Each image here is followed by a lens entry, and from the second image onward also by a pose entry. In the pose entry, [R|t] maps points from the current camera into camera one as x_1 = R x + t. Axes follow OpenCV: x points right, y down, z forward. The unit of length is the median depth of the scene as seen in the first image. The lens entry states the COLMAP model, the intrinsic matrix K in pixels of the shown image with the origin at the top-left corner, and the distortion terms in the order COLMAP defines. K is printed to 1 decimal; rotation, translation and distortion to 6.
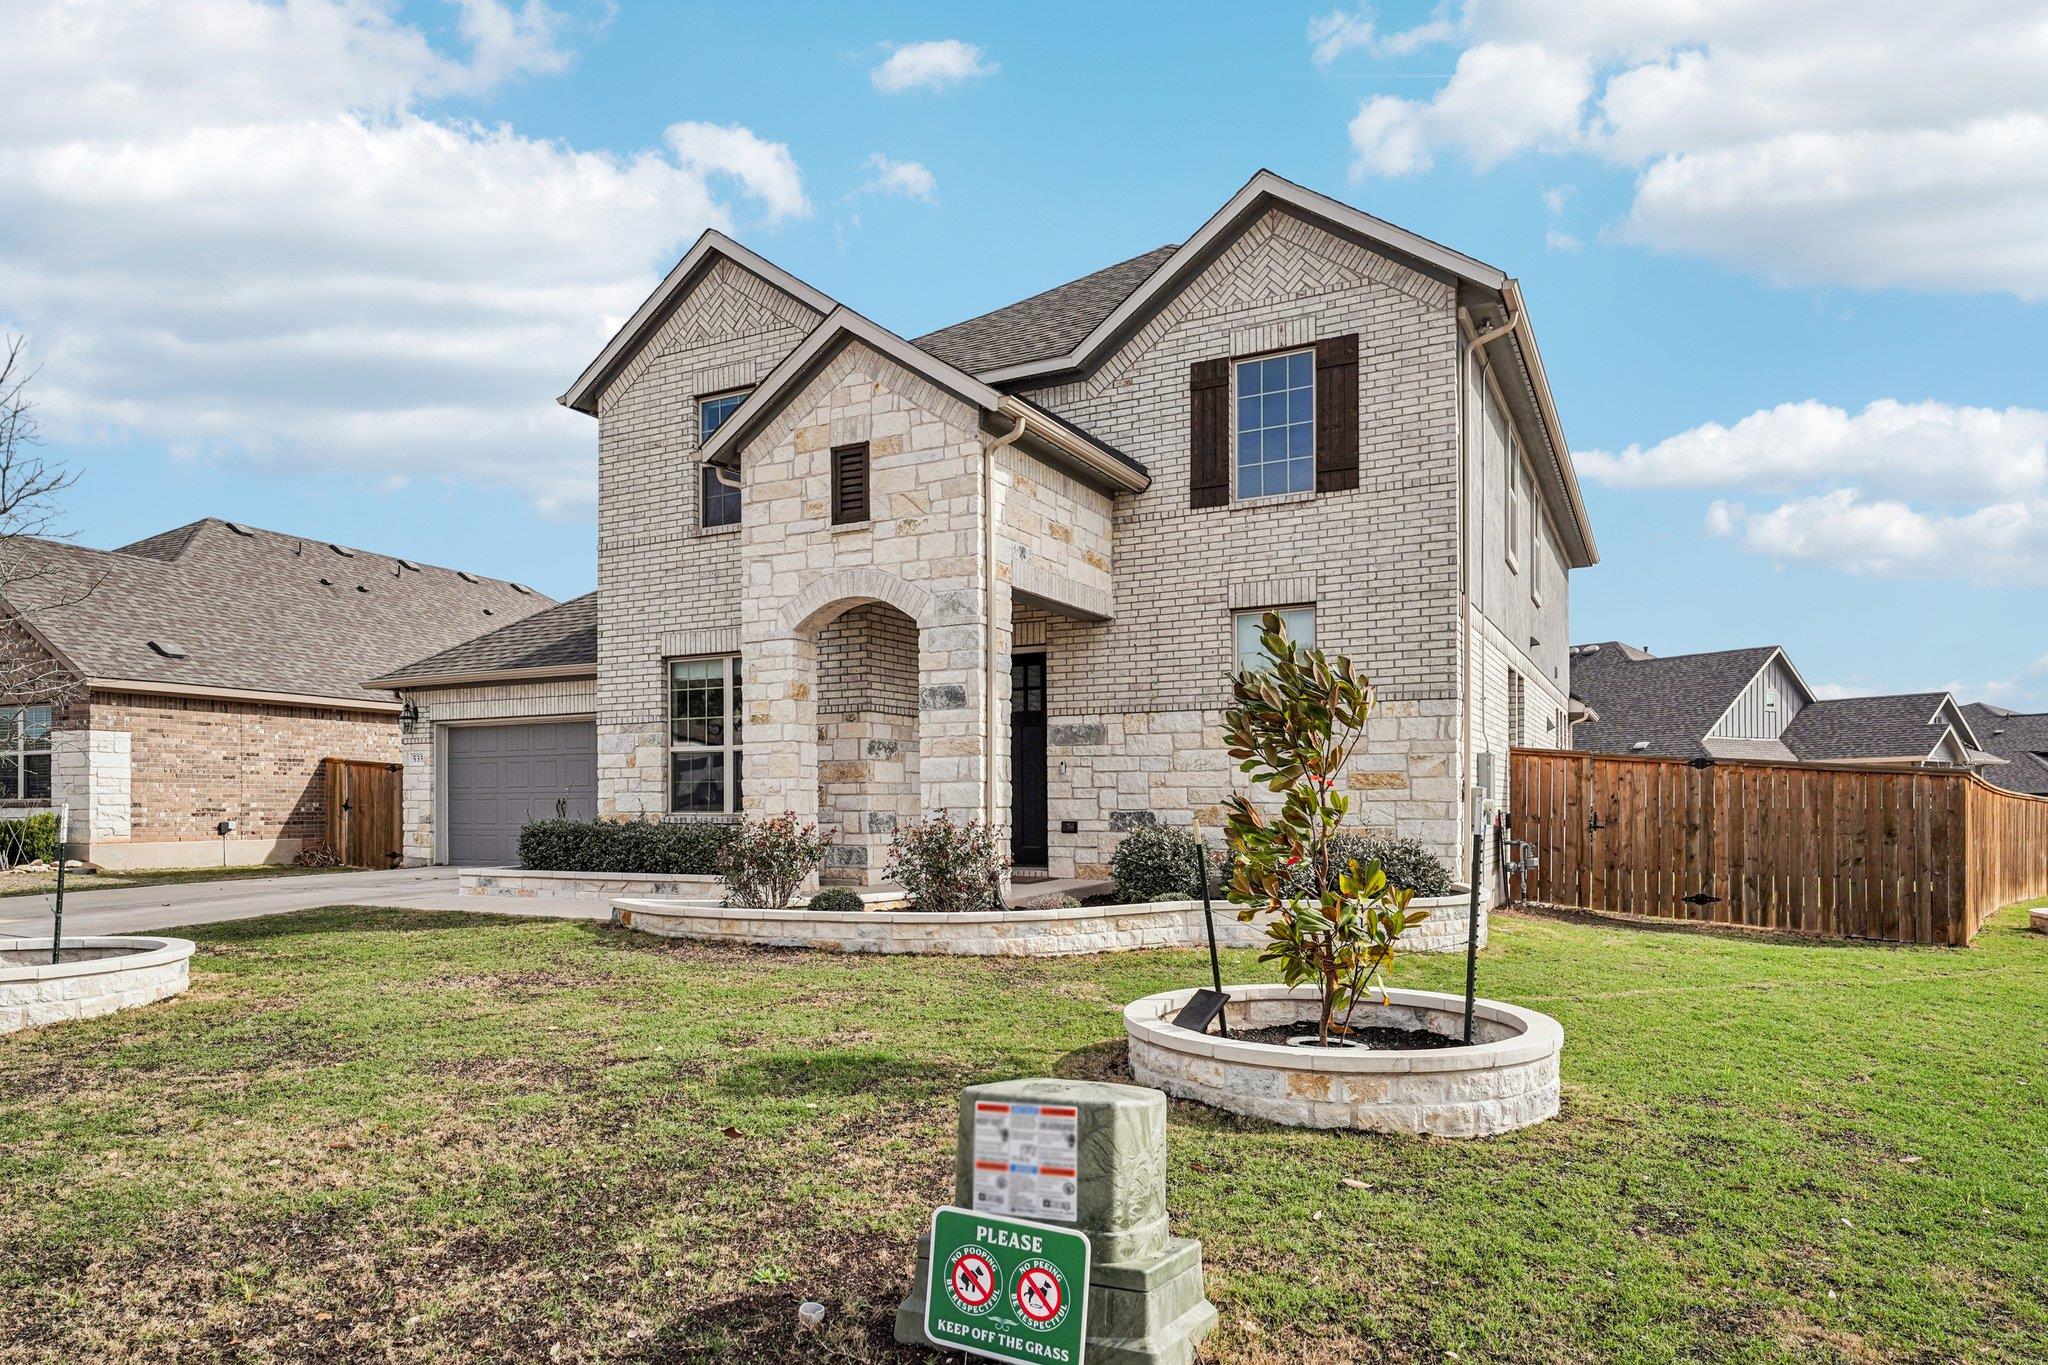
lens RADIAL K [[1210.1, 0, 1004.3], [0, 1210.1, 790.3], [0, 0, 1]] dist [0.009935, 0.001358]
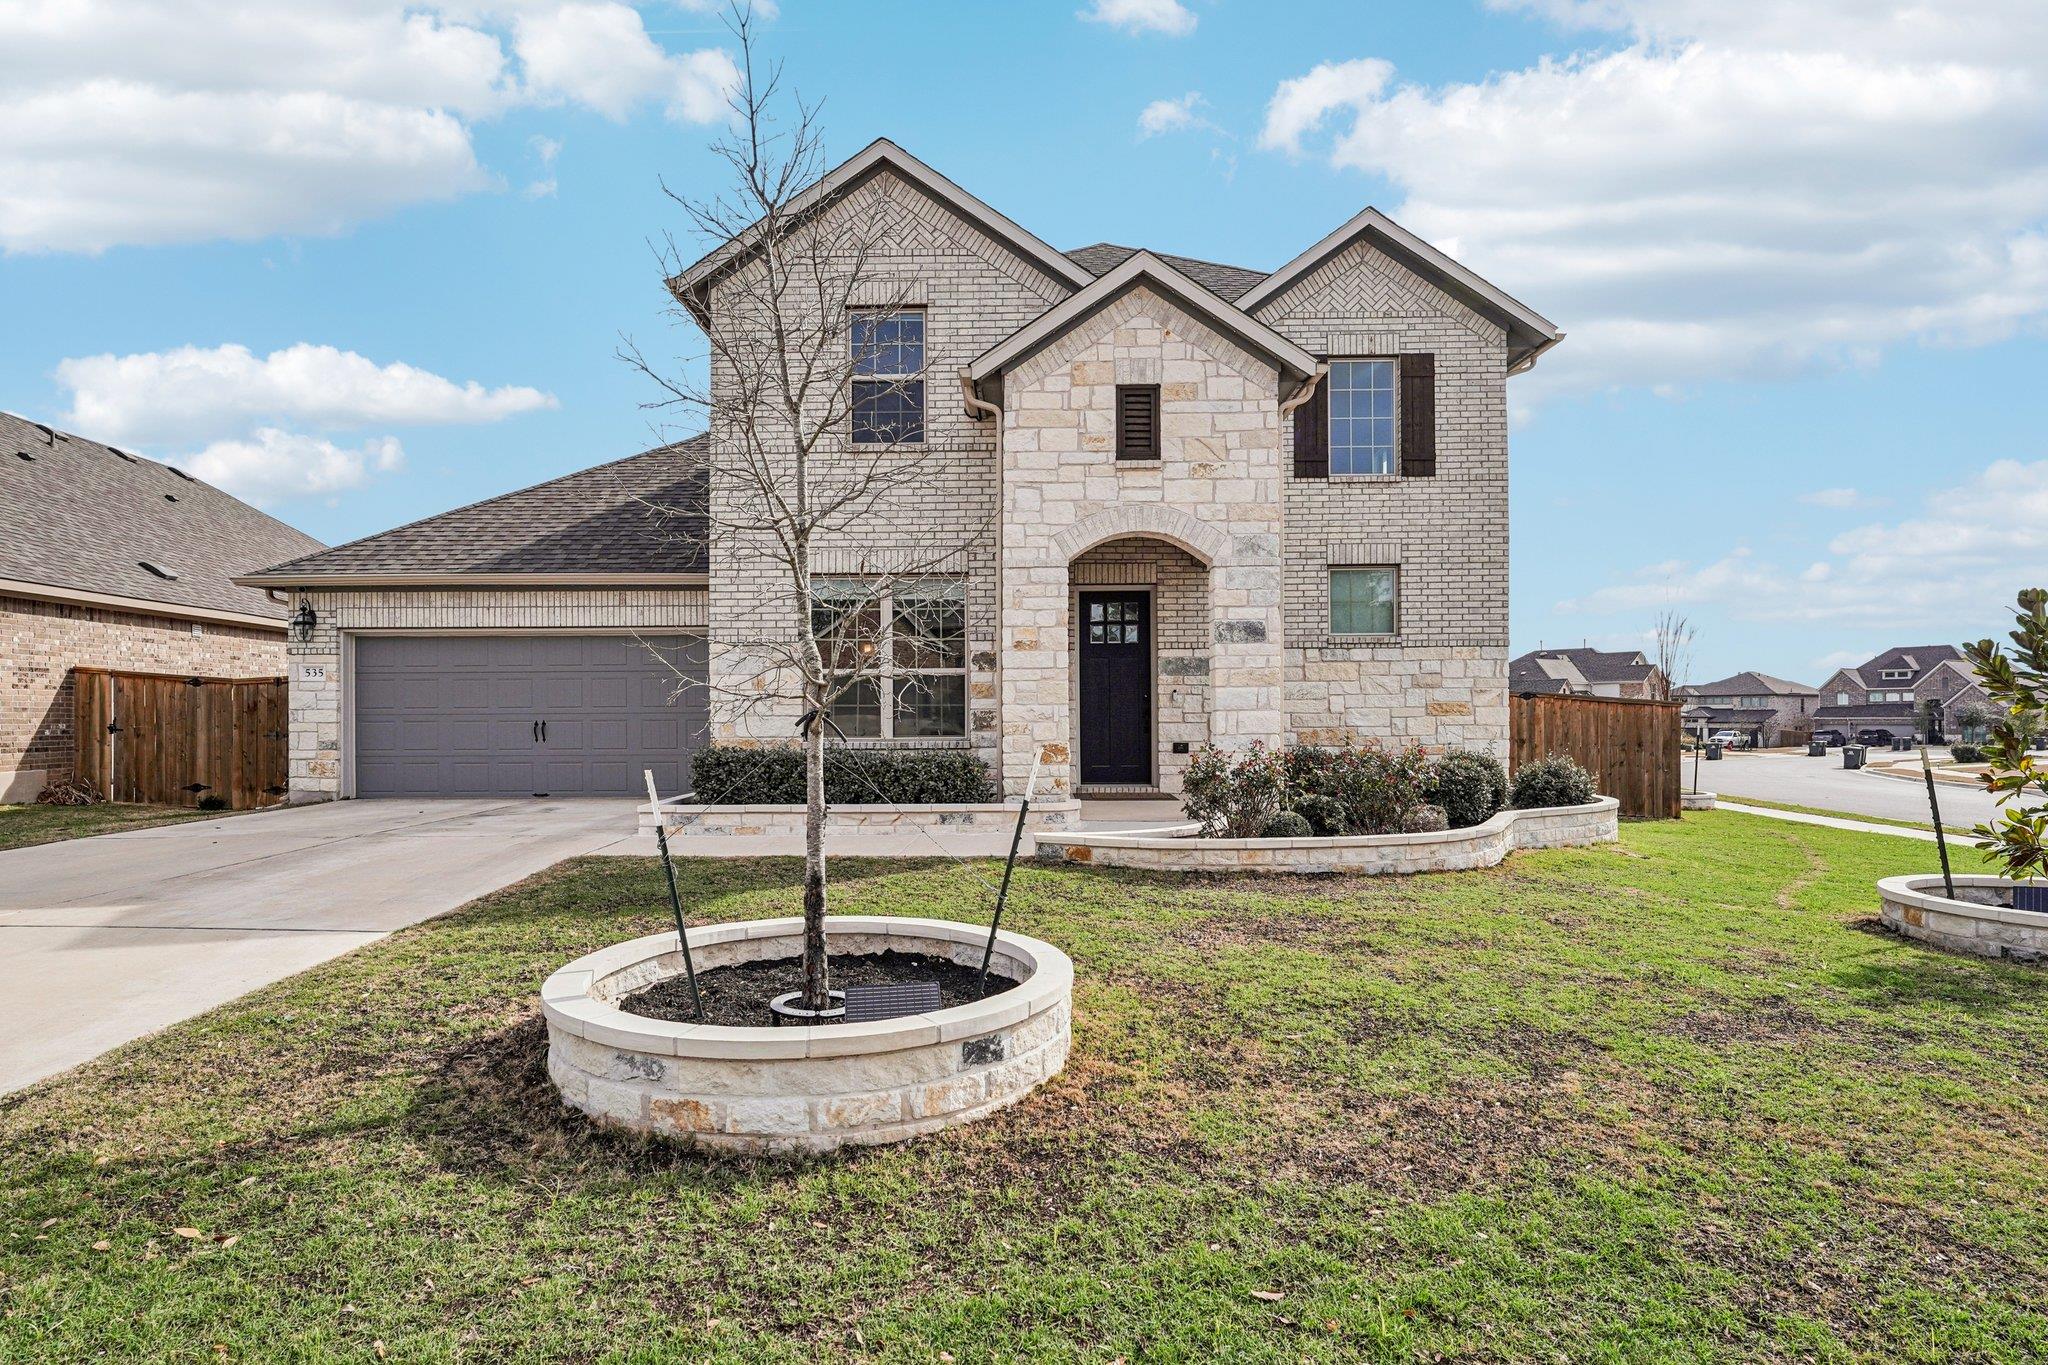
lens RADIAL K [[1026.4, 0, 995.1], [0, 1026.4, 710.0], [0, 0, 1]] dist [-0.005445, -0.001583]
pose [[0.895026, 0.002836, 0.446004, -0.592969], [-0.005107, 0.999979, 0.003890, -0.008456], [-0.445984, -0.005759, 0.895022, 0.249902]]
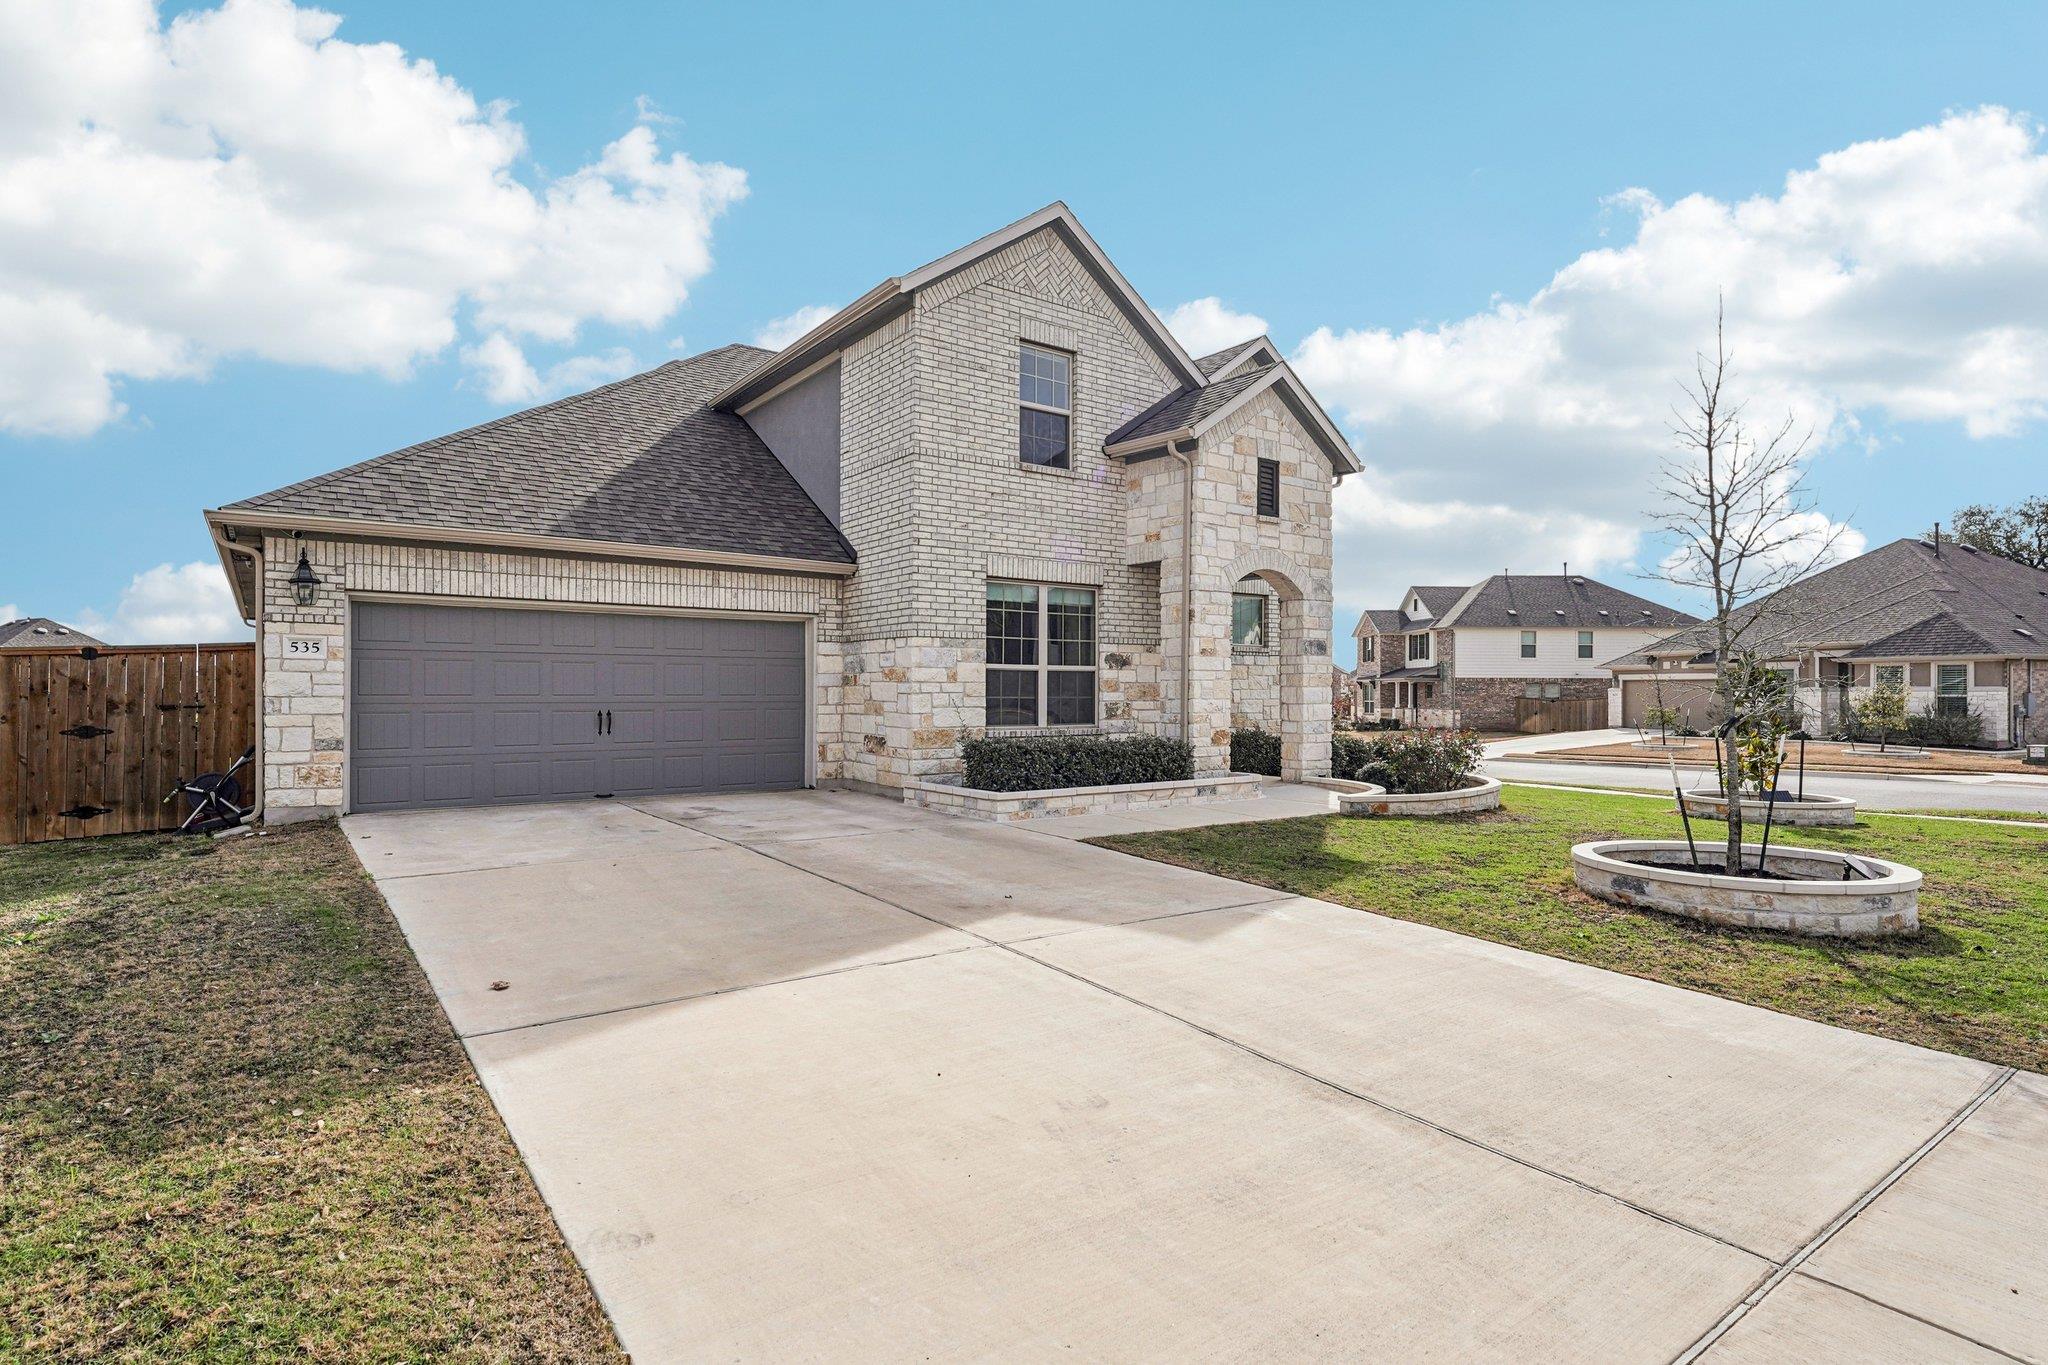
lens RADIAL K [[1026.4, 0, 985.6], [0, 1026.4, 681.1], [0, 0, 1]] dist [-0.005445, -0.001583]
pose [[0.457177, 0.015607, 0.889239, -1.240830], [-0.016215, 0.999826, -0.009211, -0.014782], [-0.889228, -0.010208, 0.457350, 0.705149]]
